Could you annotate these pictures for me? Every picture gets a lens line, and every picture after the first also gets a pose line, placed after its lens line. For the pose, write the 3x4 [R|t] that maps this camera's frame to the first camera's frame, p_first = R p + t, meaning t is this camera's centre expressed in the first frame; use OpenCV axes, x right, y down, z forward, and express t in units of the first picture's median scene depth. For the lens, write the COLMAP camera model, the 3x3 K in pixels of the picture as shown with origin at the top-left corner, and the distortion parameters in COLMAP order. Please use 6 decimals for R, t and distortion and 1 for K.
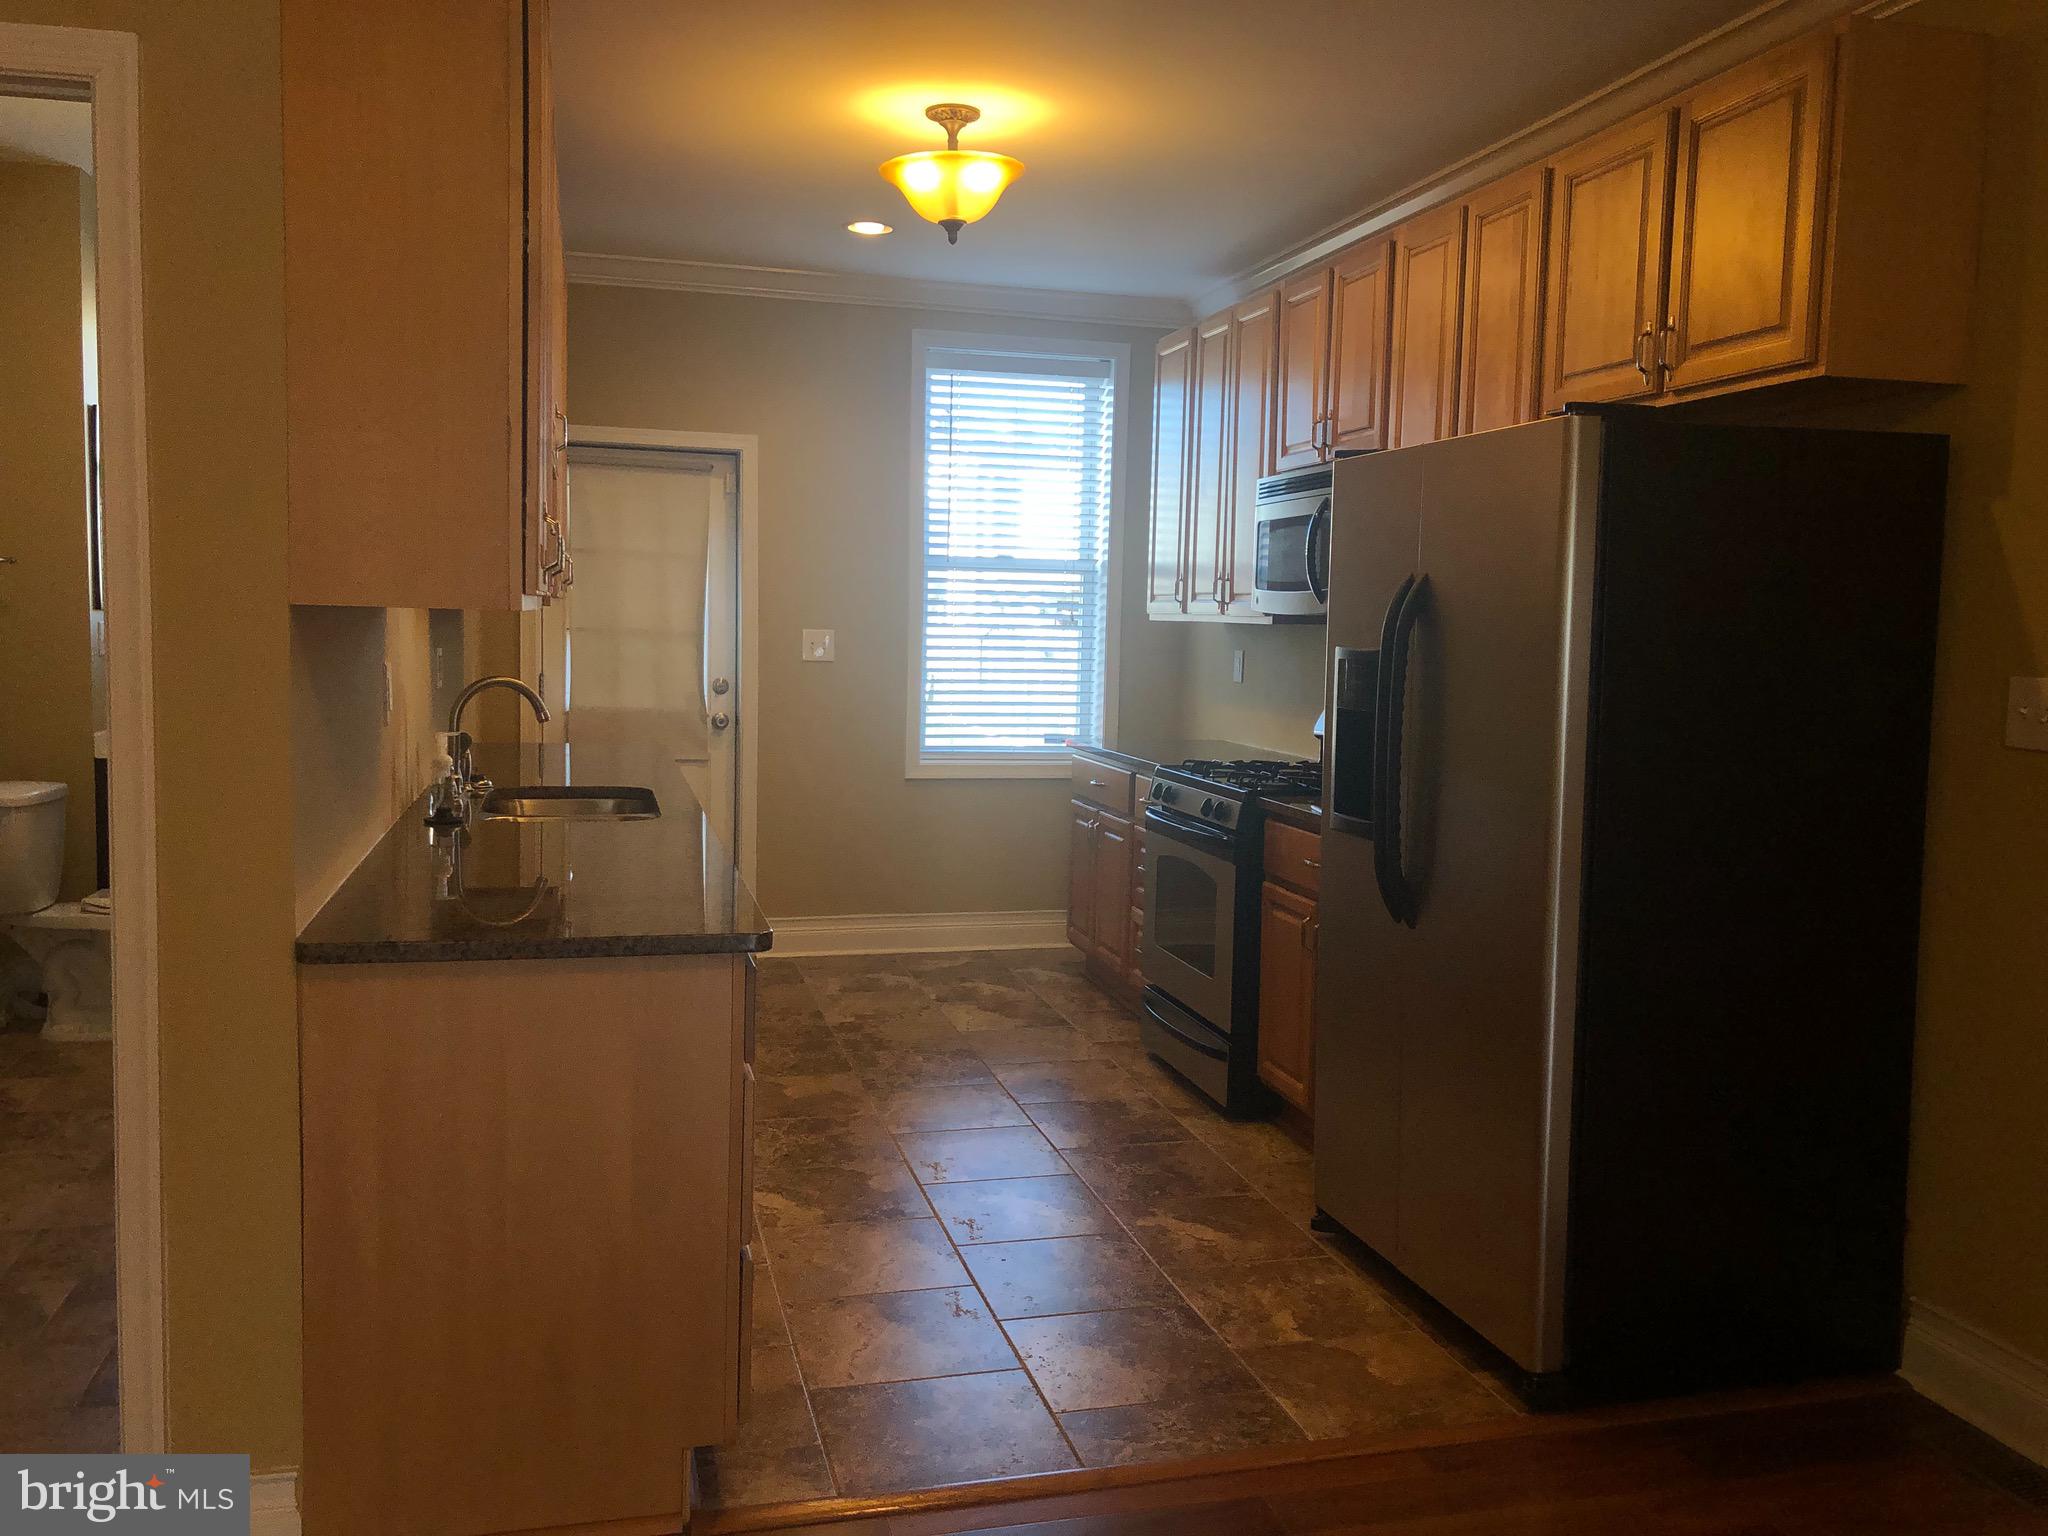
lens RADIAL K [[1649.1, 0, 1027.2], [0, 1649.1, 758.7], [0, 0, 1]] dist [0.072773, -0.128590]
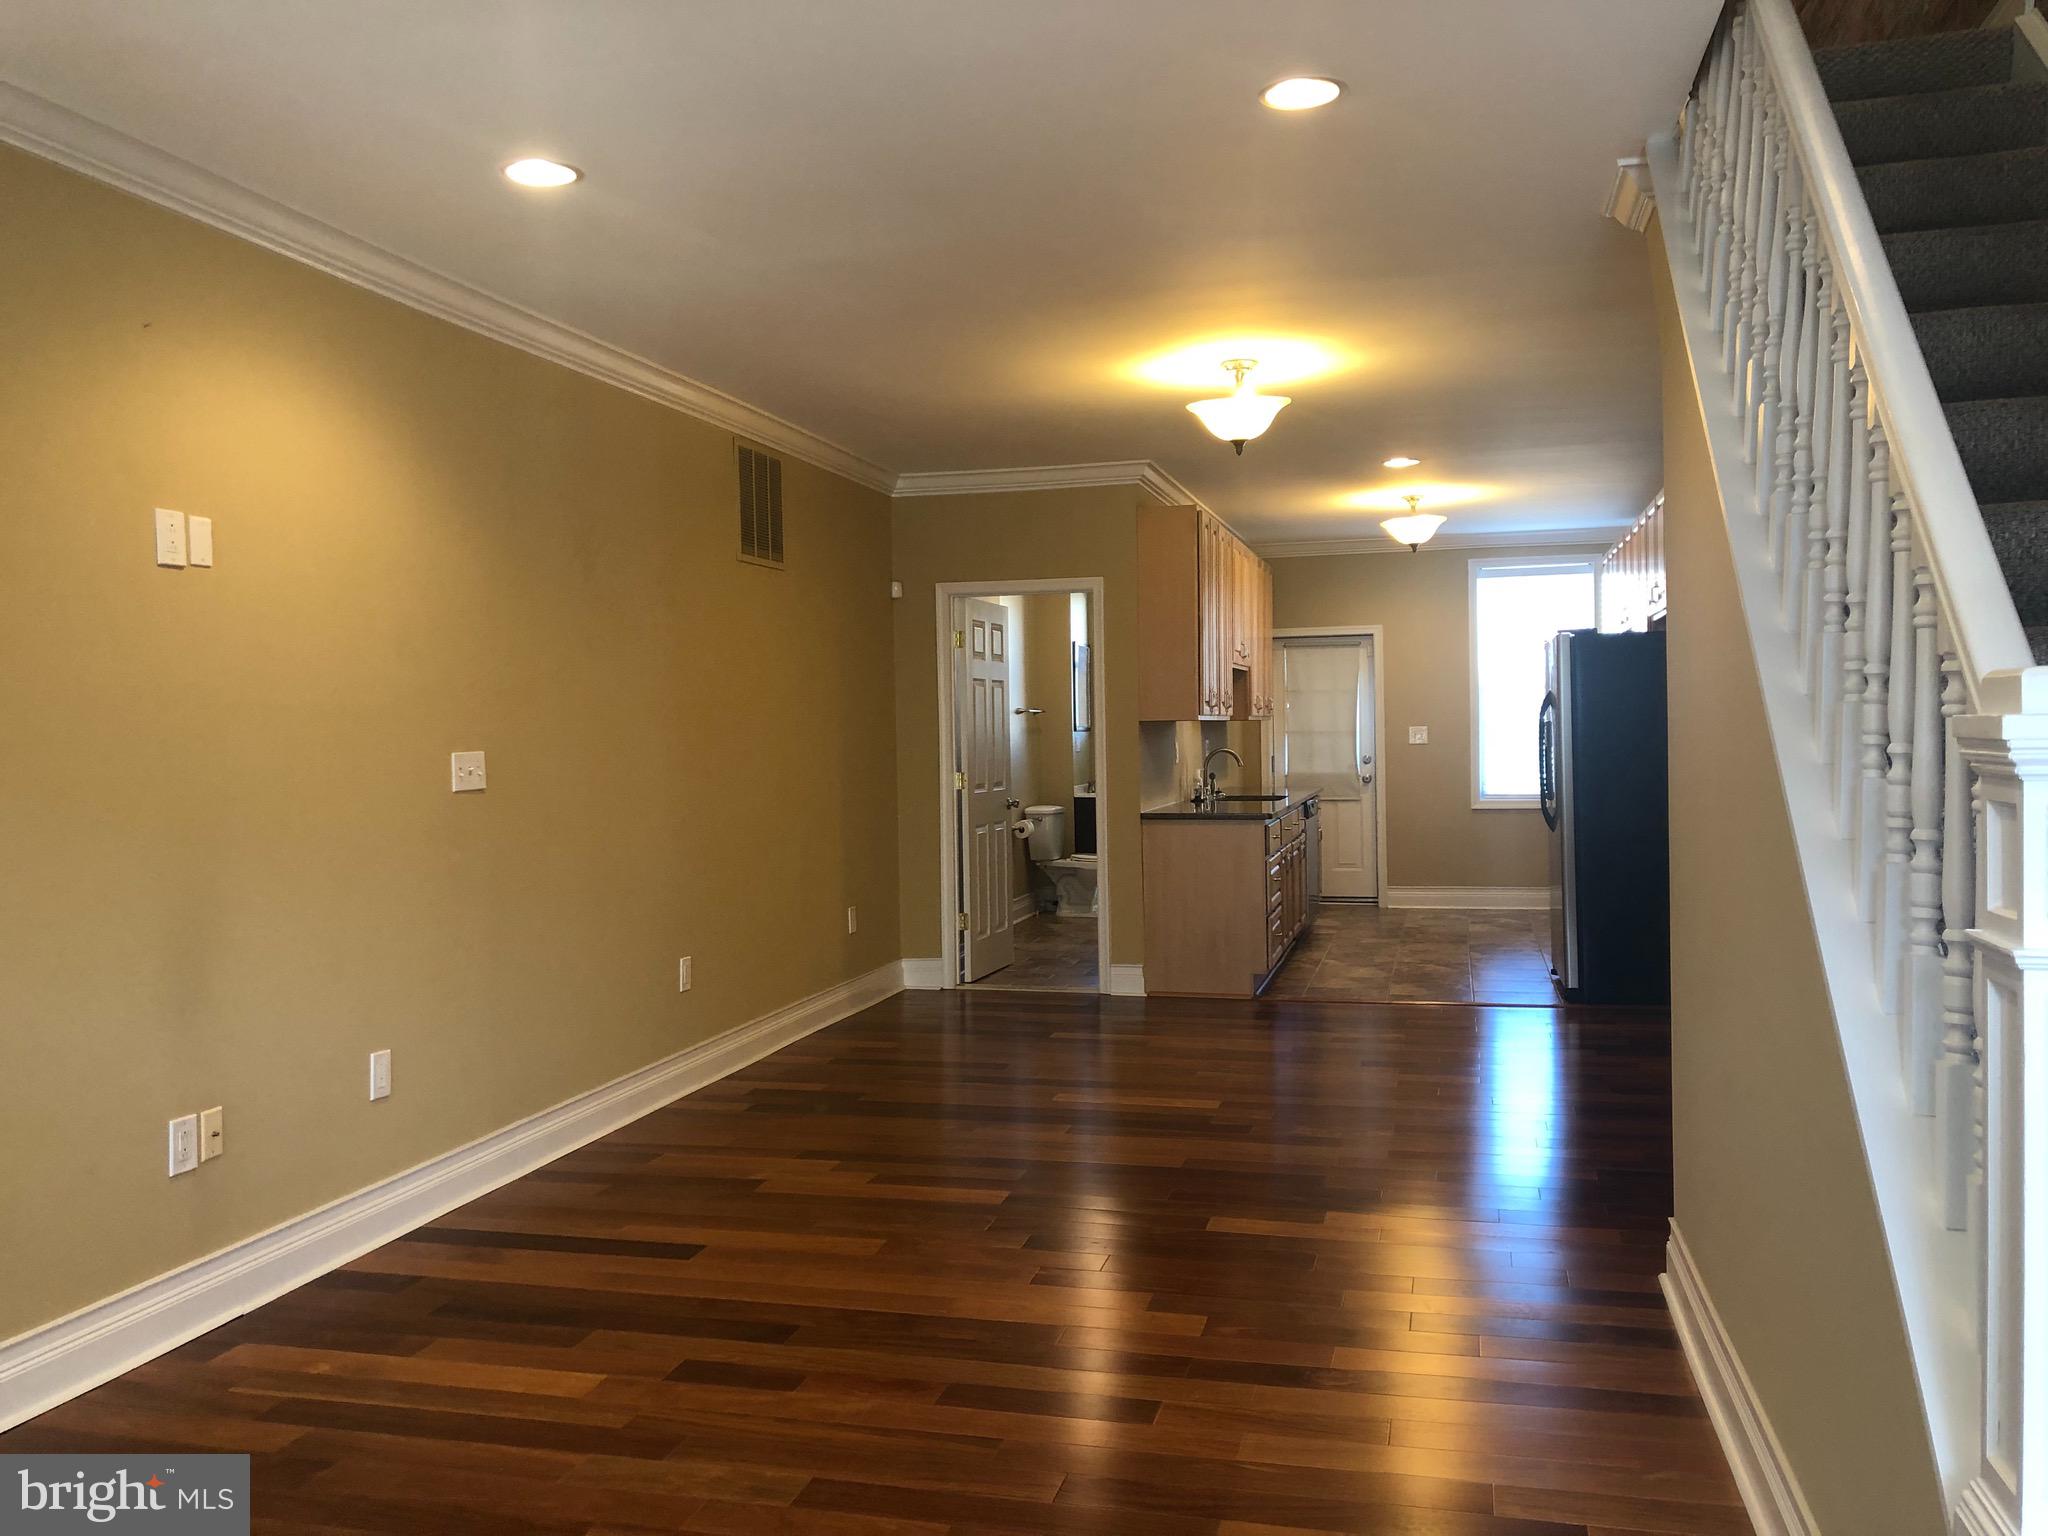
lens RADIAL K [[1660.2, 0, 1017.6], [0, 1660.2, 753.9], [0, 0, 1]] dist [0.086938, -0.131702]
pose [[0.868831, -0.036777, -0.493740, 0.541223], [0.000265, 0.997272, -0.073816, 0.118874], [0.495108, 0.064003, 0.866471, -1.103004]]
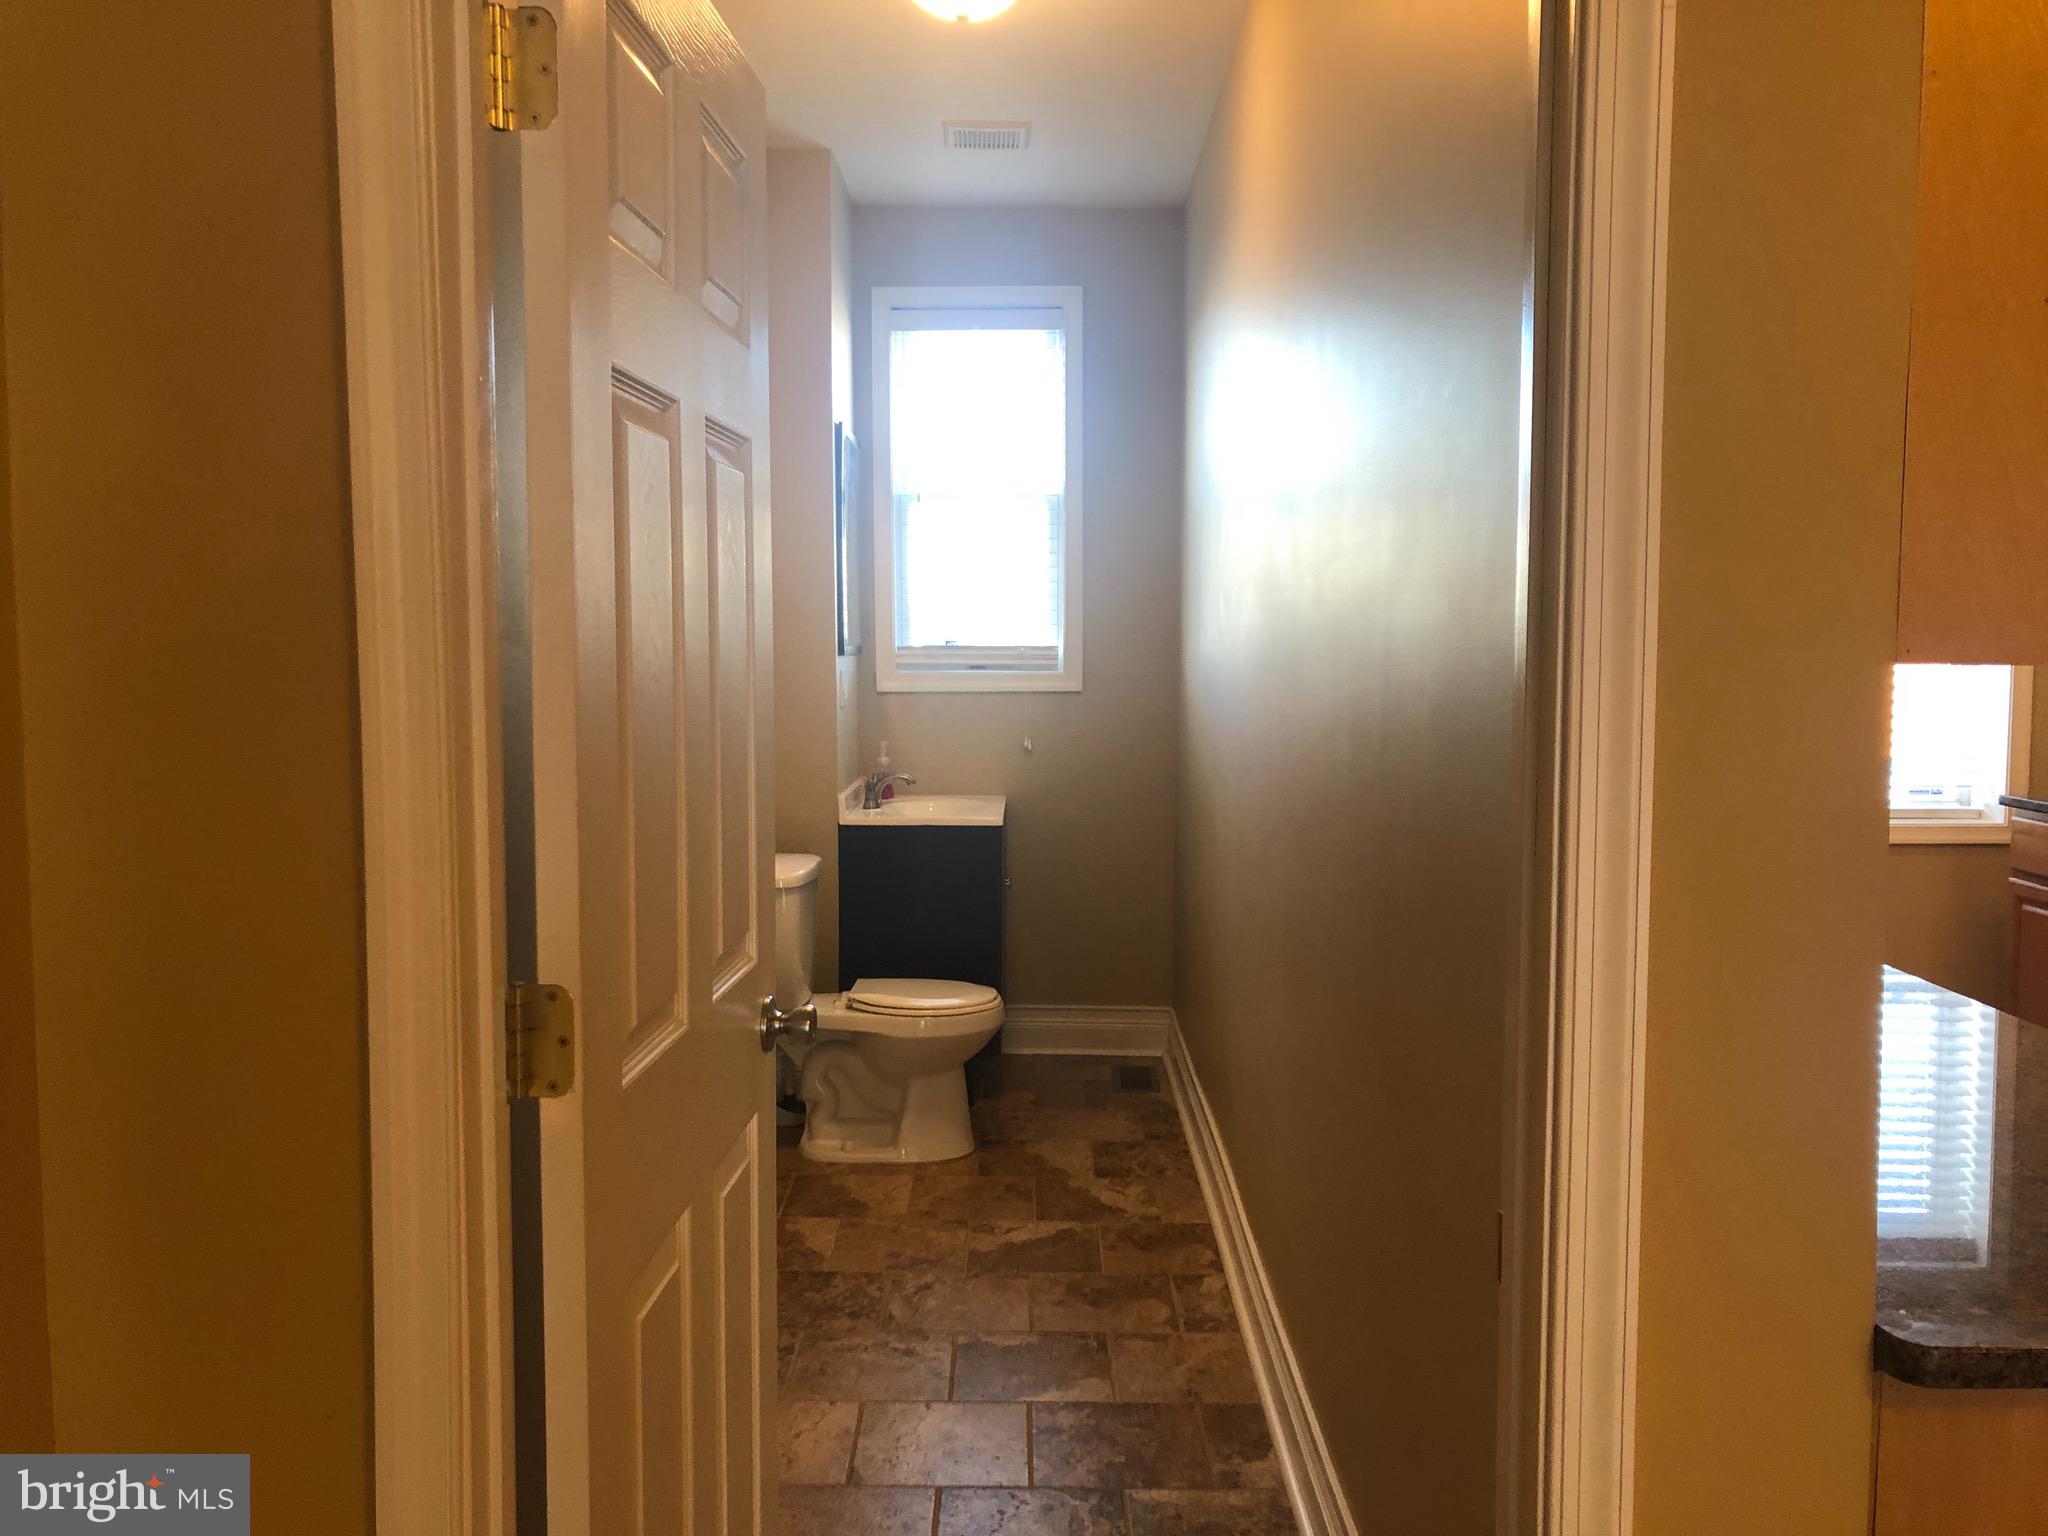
lens RADIAL K [[1669.2, 0, 1013.5], [0, 1669.2, 755.0], [0, 0, 1]] dist [0.030869, 0.010691]
pose [[0.962949, -0.005932, -0.269617, -0.262240], [0.002712, 0.999921, -0.012314, -0.029253], [0.269669, 0.011126, 0.962889, 0.201222]]
